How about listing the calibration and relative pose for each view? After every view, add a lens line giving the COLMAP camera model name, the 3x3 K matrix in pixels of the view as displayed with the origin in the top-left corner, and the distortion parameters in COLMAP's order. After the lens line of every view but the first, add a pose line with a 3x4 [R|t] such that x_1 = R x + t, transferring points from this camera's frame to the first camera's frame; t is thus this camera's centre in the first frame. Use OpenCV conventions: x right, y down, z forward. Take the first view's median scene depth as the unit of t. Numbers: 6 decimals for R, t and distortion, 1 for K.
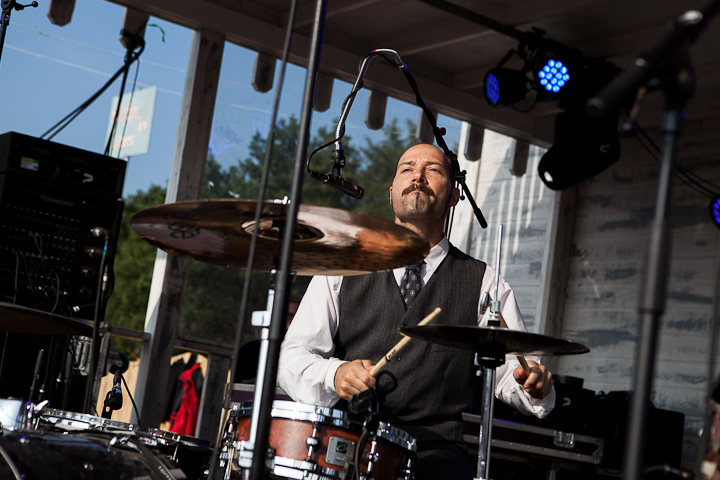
lens RADIAL K [[1246.6, 0, 360.0], [0, 1246.6, 240.0], [0, 0, 1]] dist [0.118470, 0.030445]
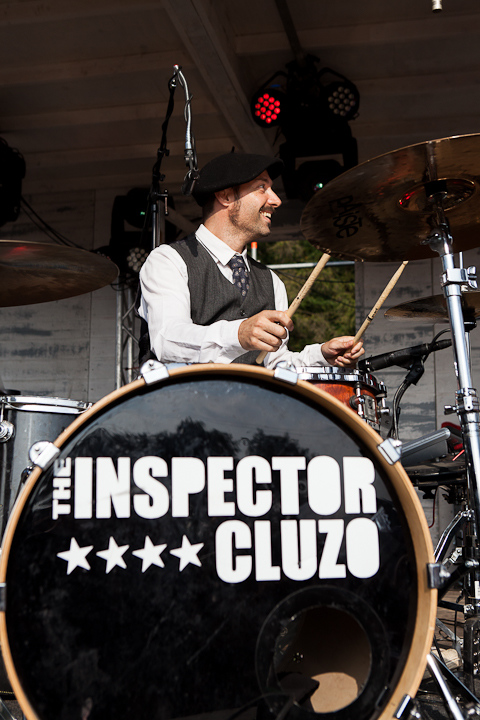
lens RADIAL K [[922.7, 0, 234.5], [0, 922.7, 360.0], [0, 0, 1]] dist [-0.015270, 0.078298]
pose [[0.744282, -0.024803, 0.667404, -0.243897], [-0.008433, 0.998882, 0.046526, 0.032920], [-0.667812, -0.040256, 0.743241, 0.174339]]
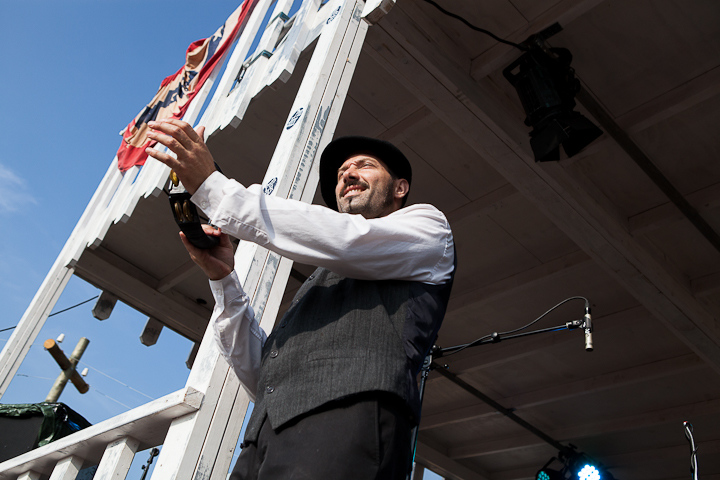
lens RADIAL K [[680.2, 0, 360.0], [0, 680.2, 240.0], [0, 0, 1]] dist [-0.076267, 0.114768]
pose [[0.992162, 0.112895, 0.053561, -0.199989], [-0.075376, 0.882592, -0.464058, 0.020011], [-0.099663, 0.456383, 0.884184, 0.142974]]
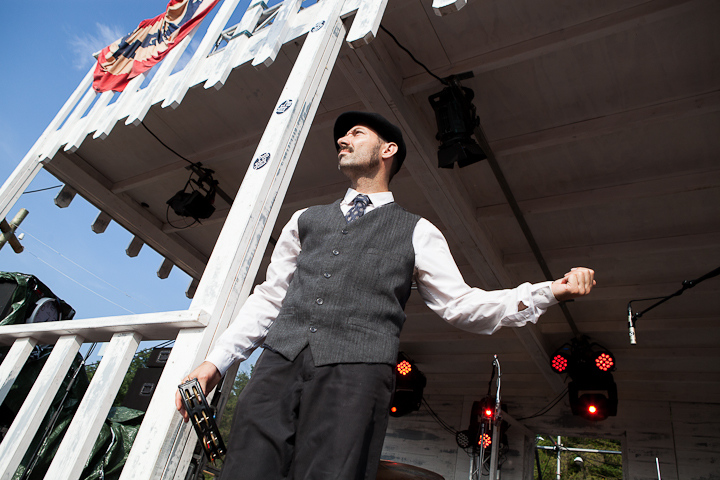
lens RADIAL K [[513.9, 0, 358.5], [0, 513.9, 241.4], [0, 0, 1]] dist [-0.097020, 0.075285]
pose [[0.918484, 0.259479, 0.298427, -0.250982], [-0.141748, 0.920508, -0.364106, 0.008405], [-0.369182, 0.292124, 0.882252, 0.131250]]
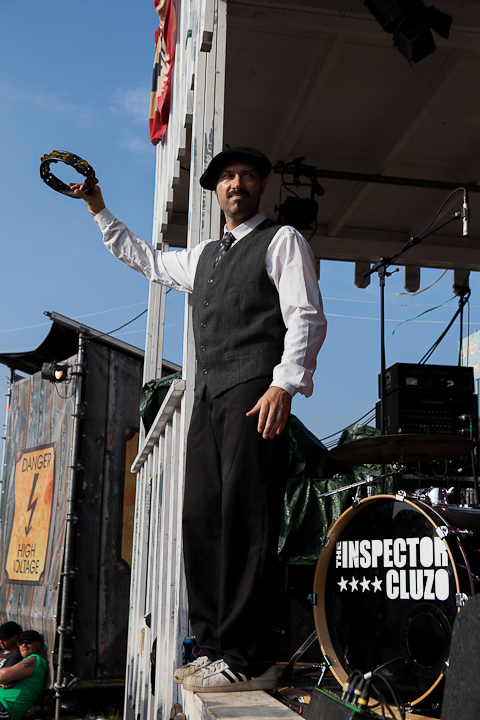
lens RADIAL K [[922.7, 0, 234.5], [0, 922.7, 360.0], [0, 0, 1]] dist [-0.015270, 0.078298]
pose [[0.884836, -0.211301, -0.415232, 0.015710], [0.166280, 0.975770, -0.142210, 0.031673], [0.435220, 0.056788, 0.898531, -0.088604]]
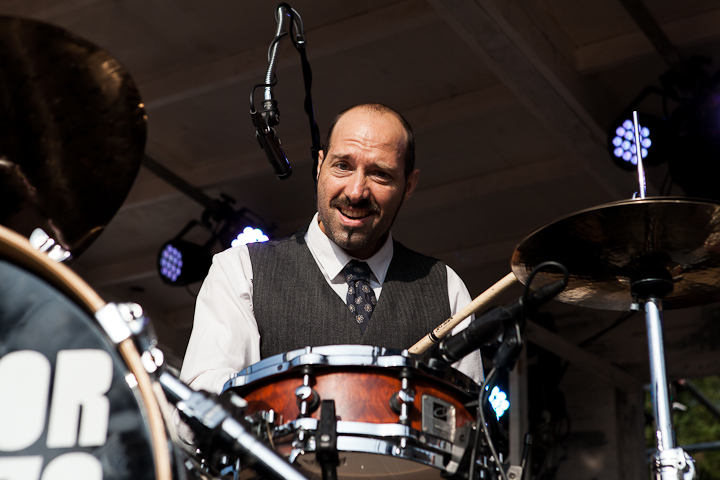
lens RADIAL K [[1368.6, 0, 357.5], [0, 1368.6, 241.1], [0, 0, 1]] dist [0.225633, -0.001211]
pose [[0.924510, 0.077831, 0.373127, -0.121004], [0.019406, 0.968049, -0.250010, 0.095503], [-0.380663, 0.238378, 0.893460, 0.133949]]
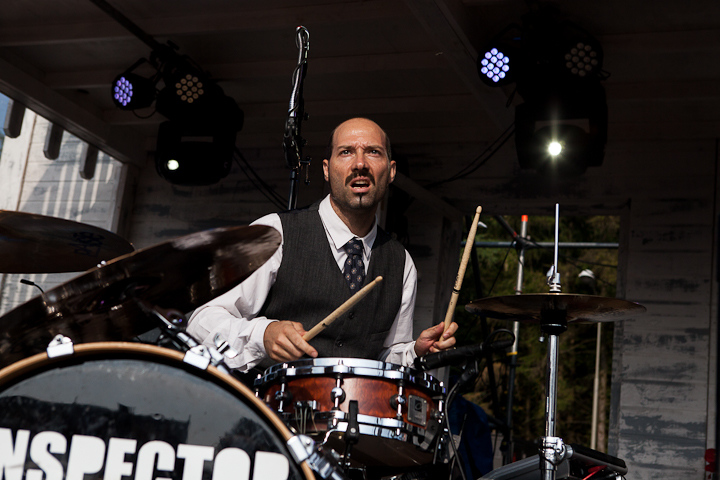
lens RADIAL K [[1104.4, 0, 360.0], [0, 1104.4, 240.0], [0, 0, 1]] dist [0.053802, 0.025931]
pose [[0.851319, 0.087066, 0.517373, -0.196440], [-0.076787, 0.996192, -0.041294, 0.027013], [-0.518998, -0.004573, 0.854763, 0.097019]]
